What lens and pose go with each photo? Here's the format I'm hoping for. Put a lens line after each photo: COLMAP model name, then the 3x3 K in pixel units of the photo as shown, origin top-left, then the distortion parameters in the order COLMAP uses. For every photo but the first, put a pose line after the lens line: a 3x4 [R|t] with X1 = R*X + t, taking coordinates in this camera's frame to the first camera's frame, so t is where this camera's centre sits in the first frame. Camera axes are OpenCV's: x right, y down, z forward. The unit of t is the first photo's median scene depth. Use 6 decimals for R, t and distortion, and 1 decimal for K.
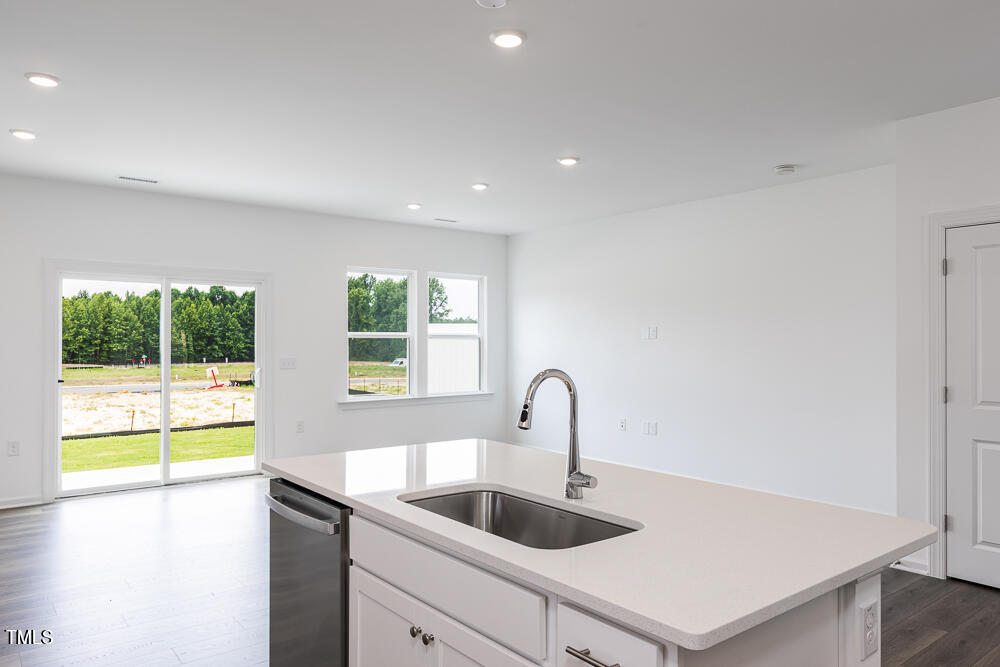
lens RADIAL K [[674.2, 0, 493.8], [0, 674.2, 337.0], [0, 0, 1]] dist [0.004958, -0.001865]
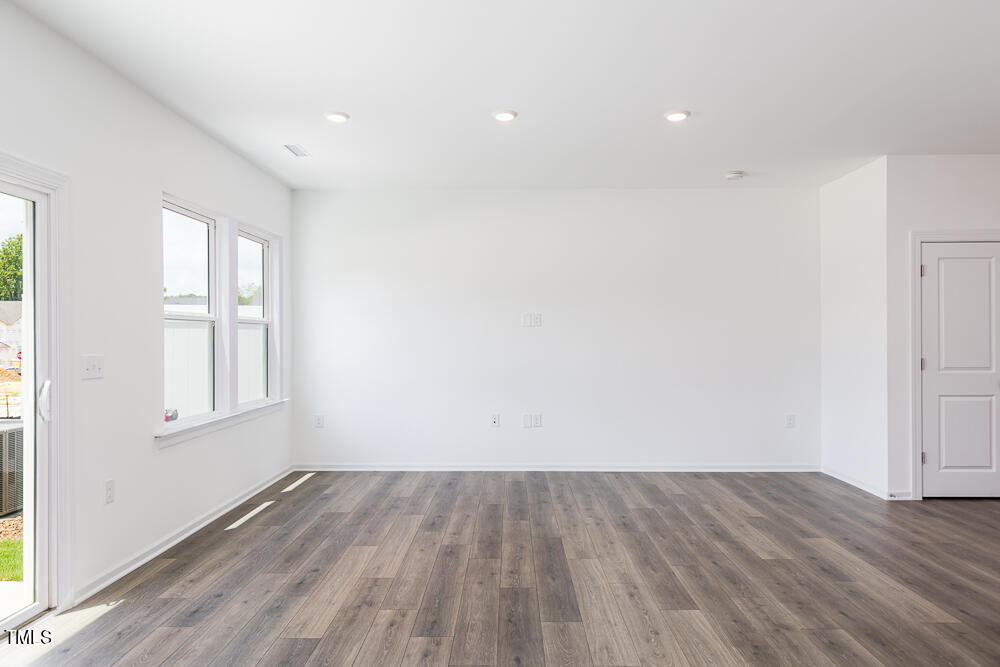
lens RADIAL K [[617.0, 0, 499.3], [0, 617.0, 337.6], [0, 0, 1]] dist [-0.008454, -0.000447]
pose [[0.637442, -0.002738, 0.770493, -0.617678], [0.000441, 0.999995, 0.003188, 0.020390], [-0.770498, -0.001692, 0.637440, 0.645934]]
